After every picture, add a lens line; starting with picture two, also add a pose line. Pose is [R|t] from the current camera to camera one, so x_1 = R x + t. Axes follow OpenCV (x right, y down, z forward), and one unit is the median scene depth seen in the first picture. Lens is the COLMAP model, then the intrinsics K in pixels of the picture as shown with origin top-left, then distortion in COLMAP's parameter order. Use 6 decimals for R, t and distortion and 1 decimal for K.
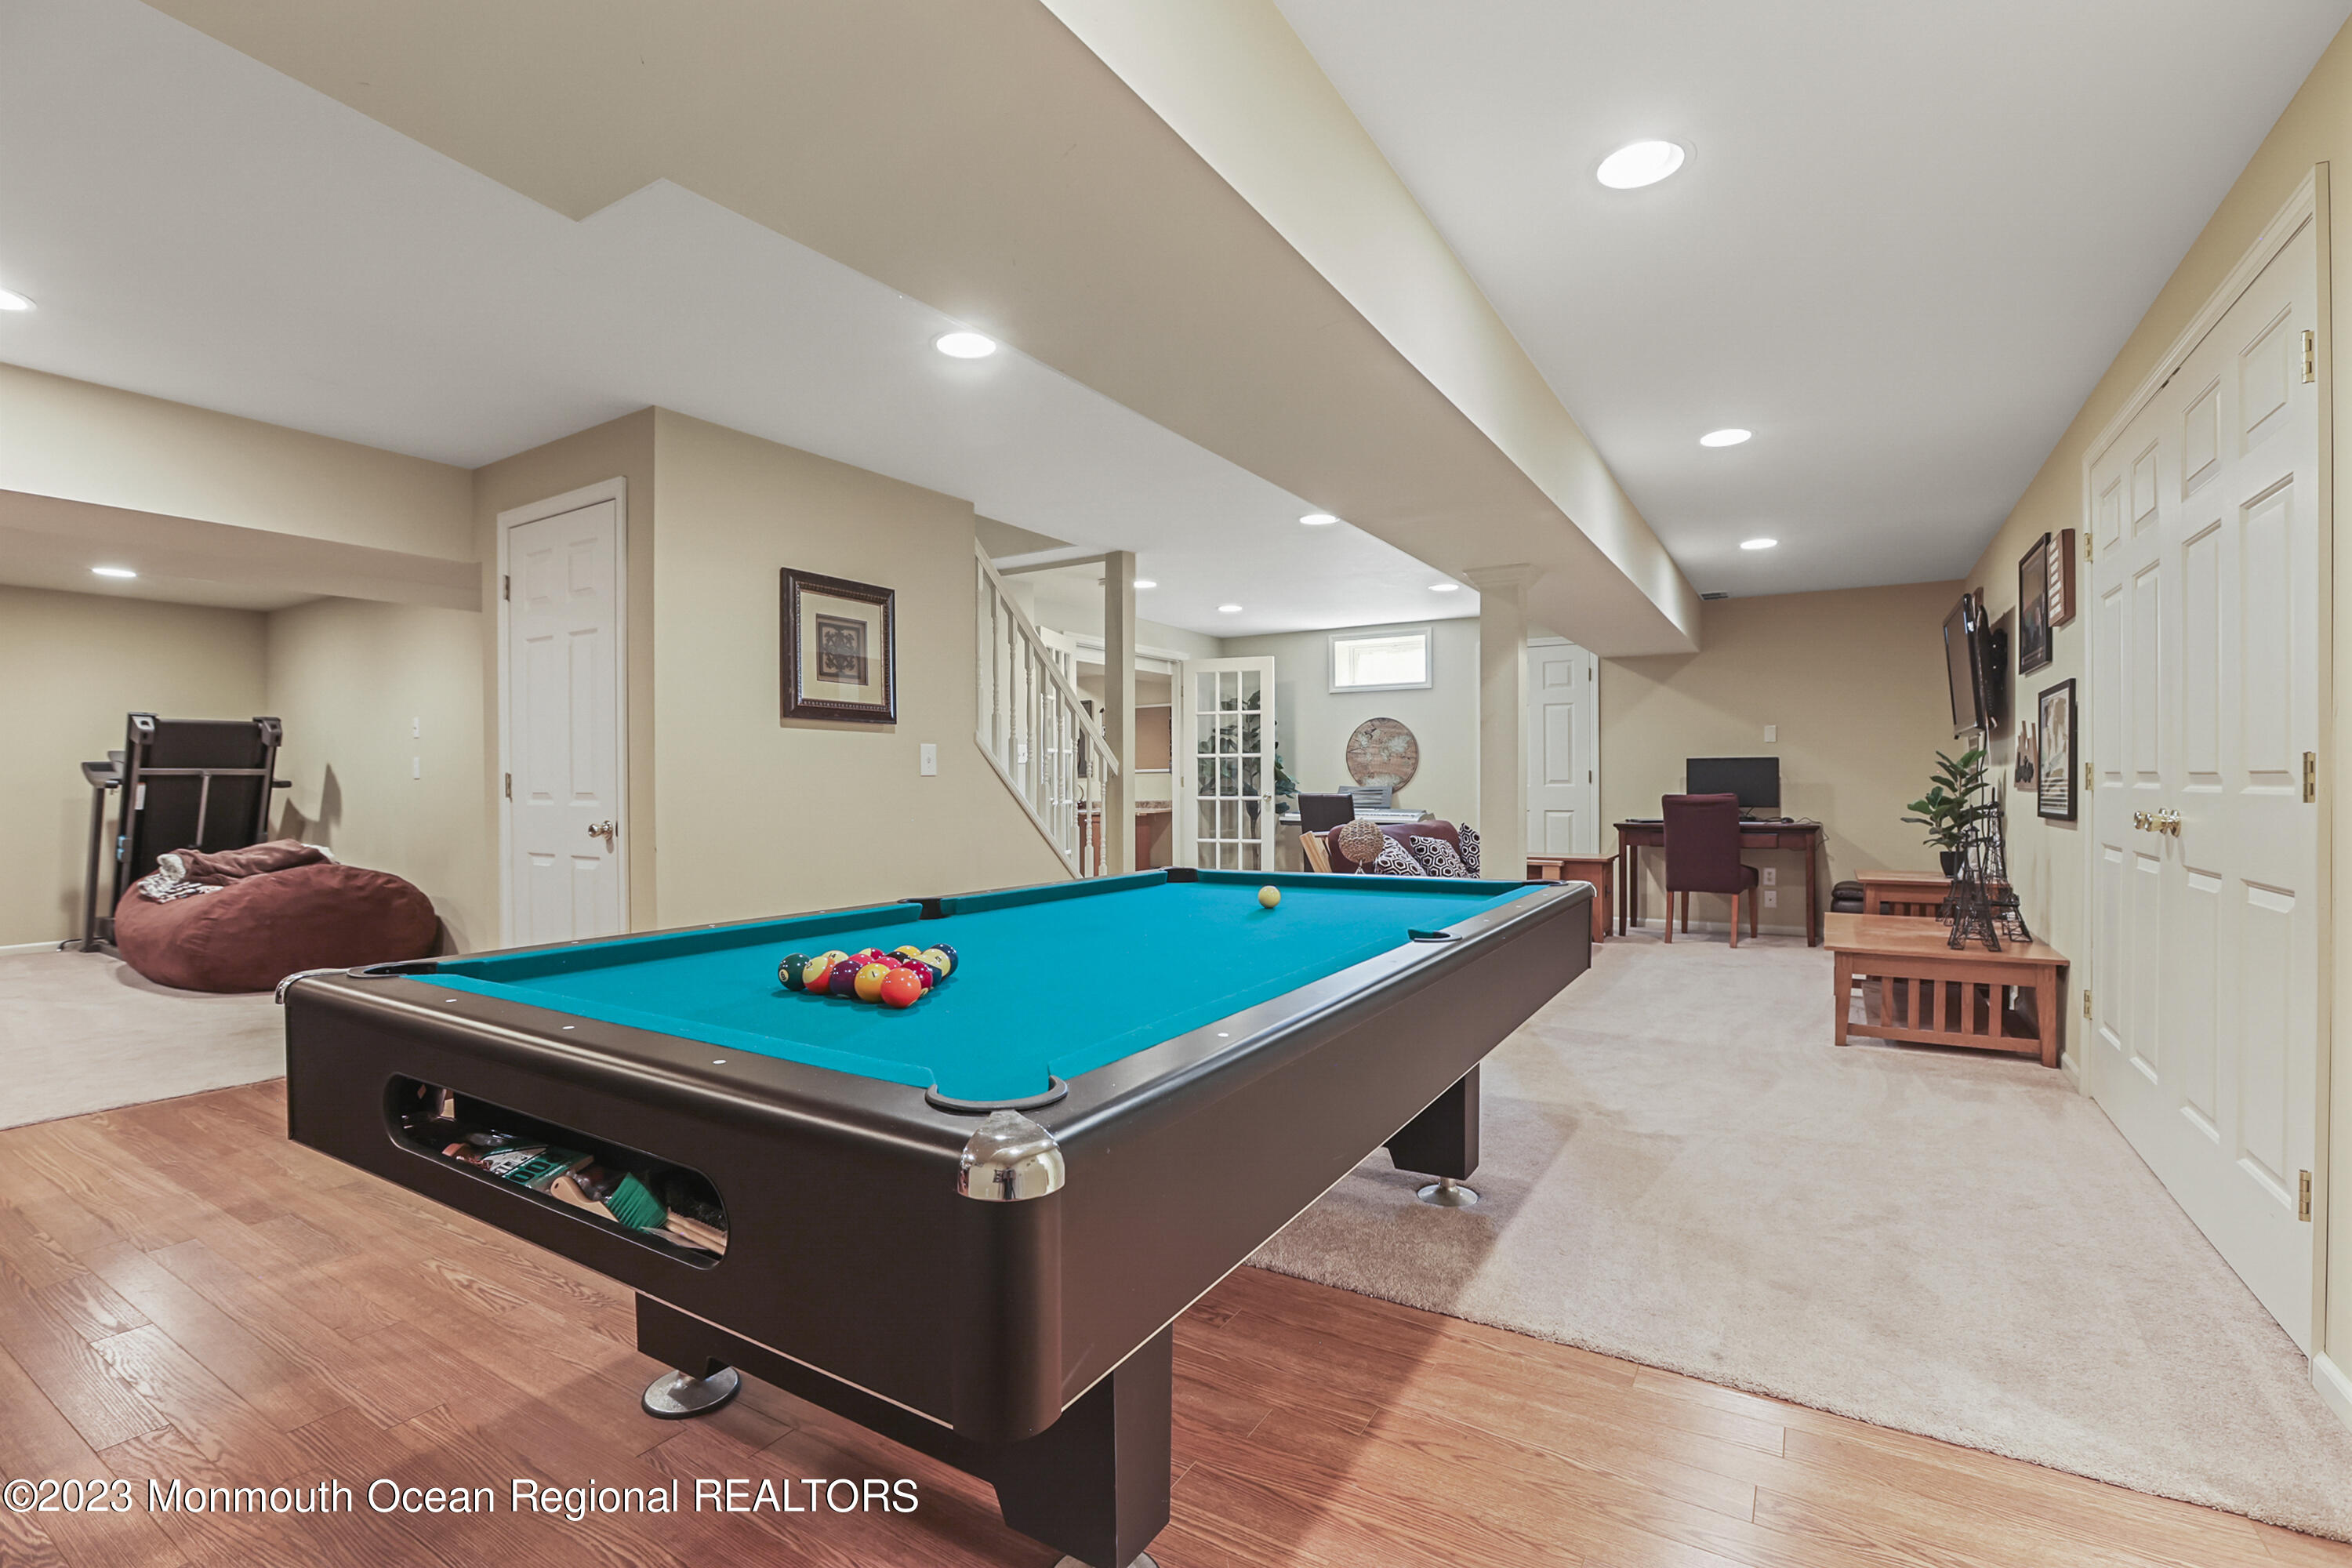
lens RADIAL K [[1083.0, 0, 1170.7], [0, 1083.0, 791.9], [0, 0, 1]] dist [-0.070761, 0.040813]
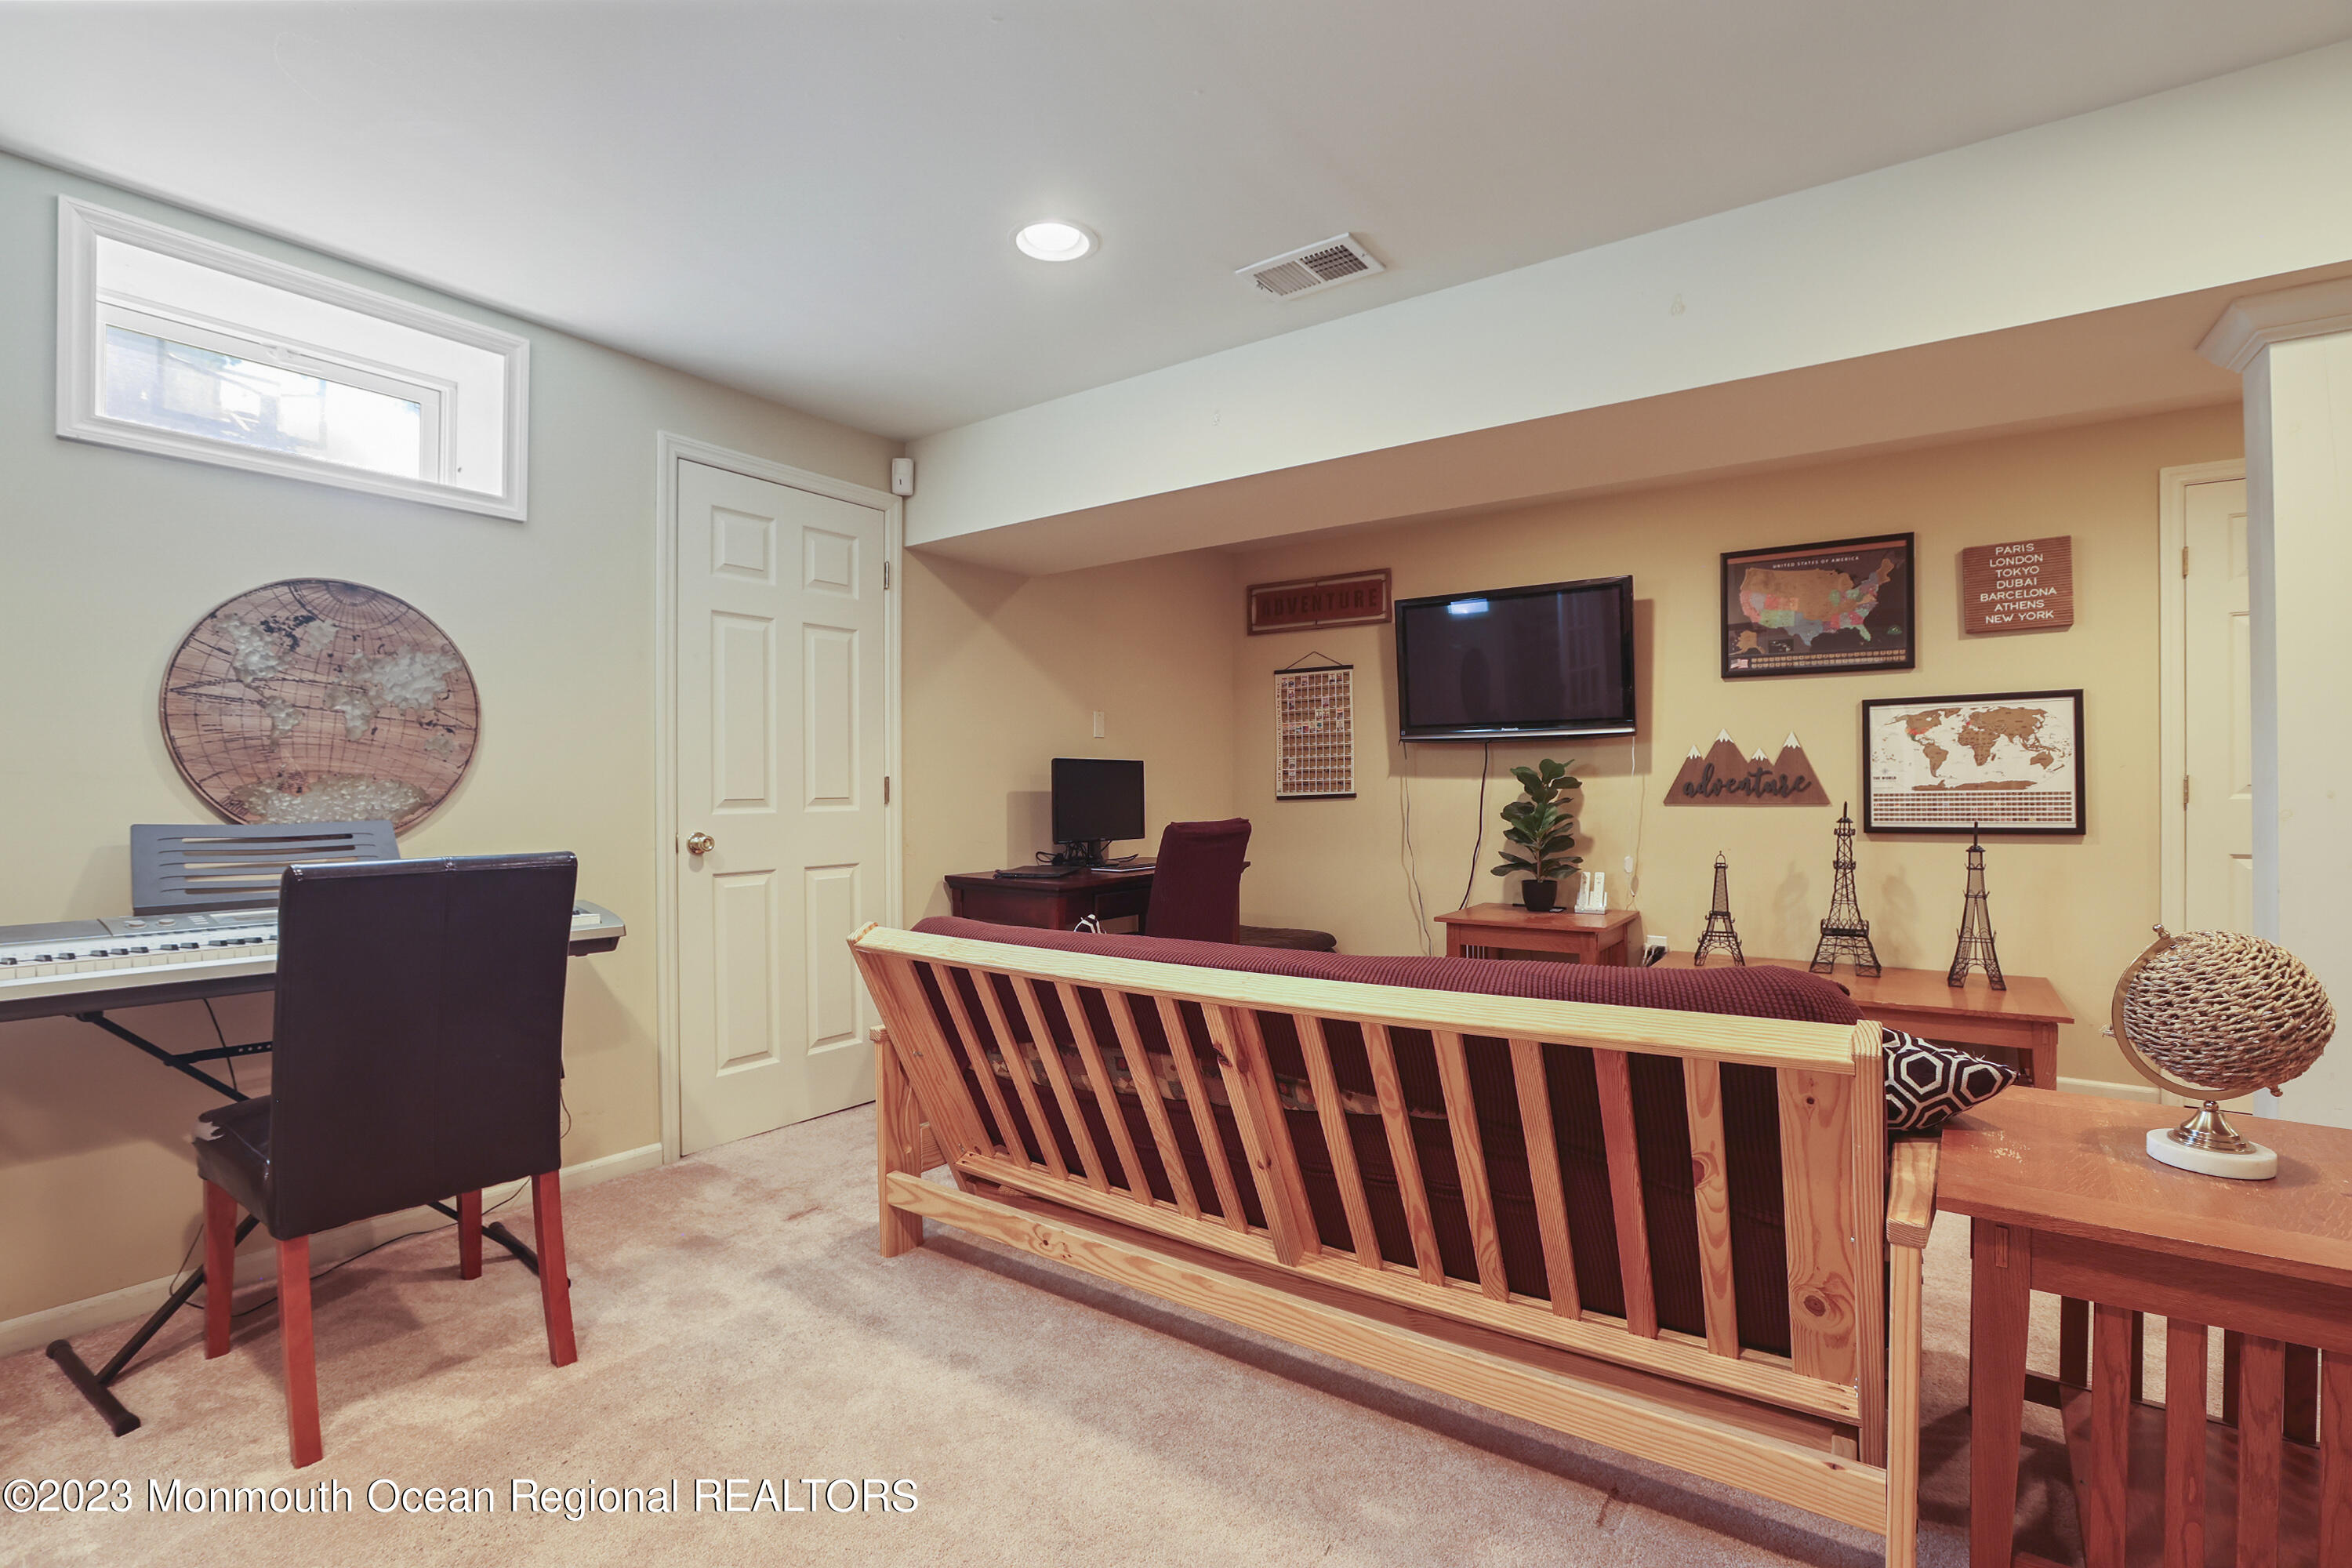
lens RADIAL K [[1083.0, 0, 1170.7], [0, 1083.0, 791.9], [0, 0, 1]] dist [-0.070761, 0.040813]
pose [[0.049232, 0.003746, 0.998780, -0.072308], [0.014083, 0.999891, -0.004444, -0.008629], [-0.998688, 0.014284, 0.049174, 0.774750]]
